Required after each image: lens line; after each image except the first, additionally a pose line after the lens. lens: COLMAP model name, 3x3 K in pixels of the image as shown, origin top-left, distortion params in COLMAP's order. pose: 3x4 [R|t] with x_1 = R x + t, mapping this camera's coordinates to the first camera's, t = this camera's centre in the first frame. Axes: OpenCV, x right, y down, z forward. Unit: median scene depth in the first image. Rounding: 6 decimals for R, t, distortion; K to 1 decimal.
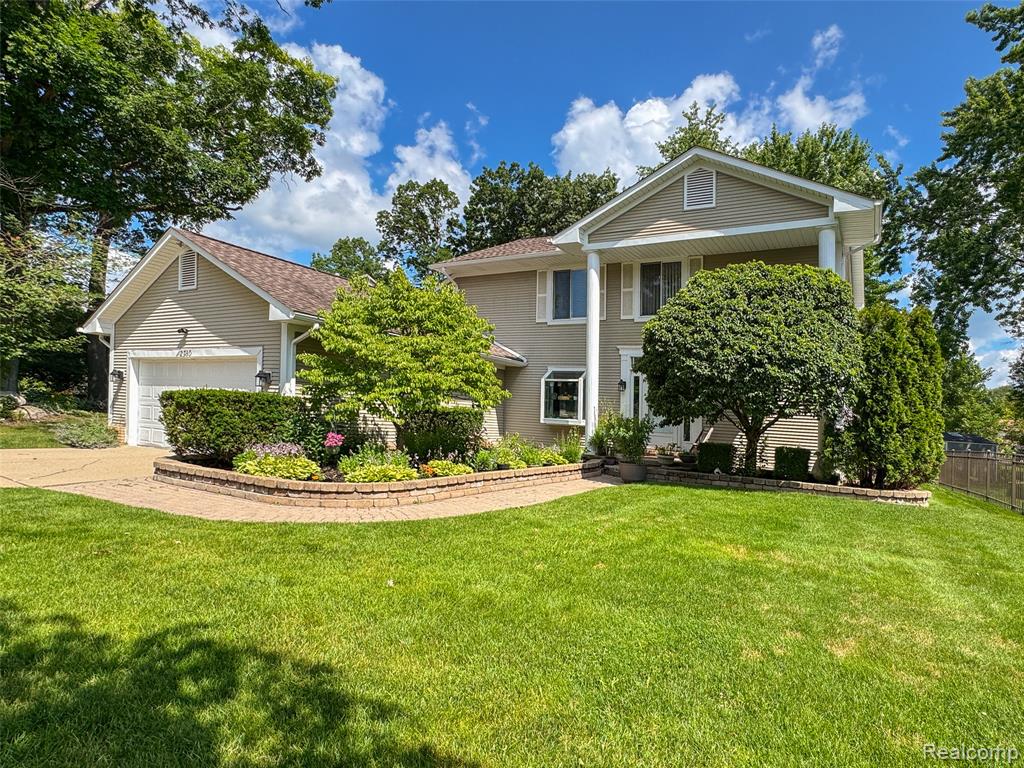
lens RADIAL K [[544.9, 0, 561.4], [0, 544.9, 423.7], [0, 0, 1]] dist [-0.018757, 0.002892]
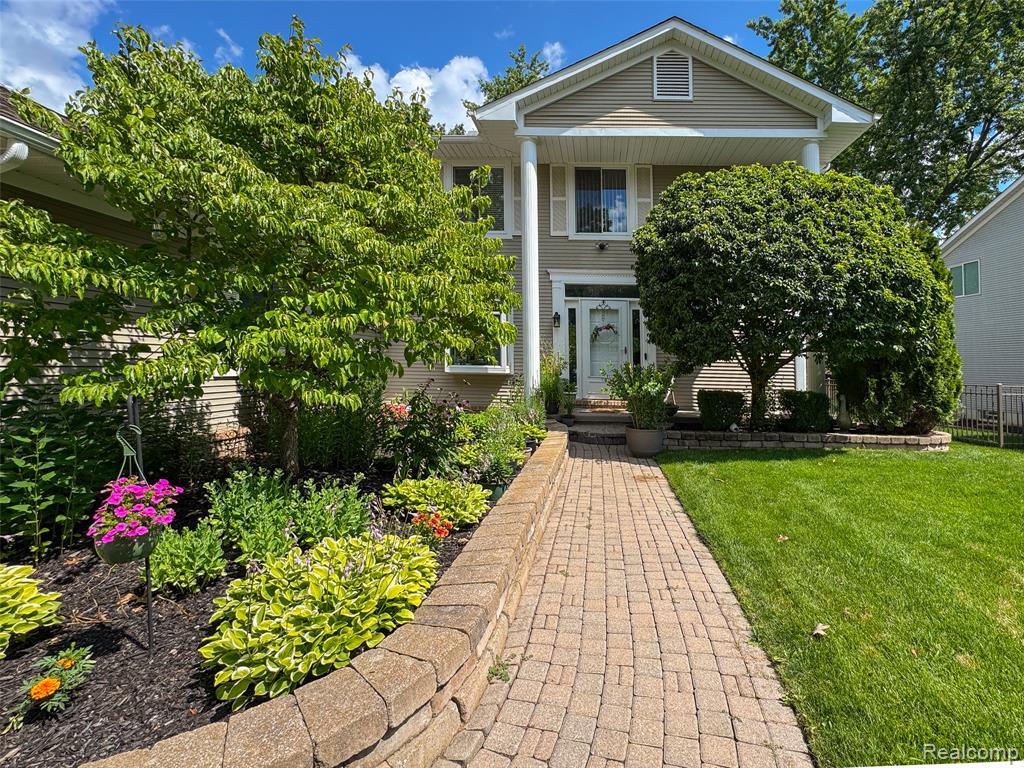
lens RADIAL K [[486.8, 0, 569.0], [0, 486.8, 342.1], [0, 0, 1]] dist [-0.003519, -0.000769]
pose [[0.898062, -0.019103, 0.439453, -0.204675], [0.035416, 0.998953, -0.028950, -0.021278], [-0.438440, 0.041562, 0.897799, 0.425652]]
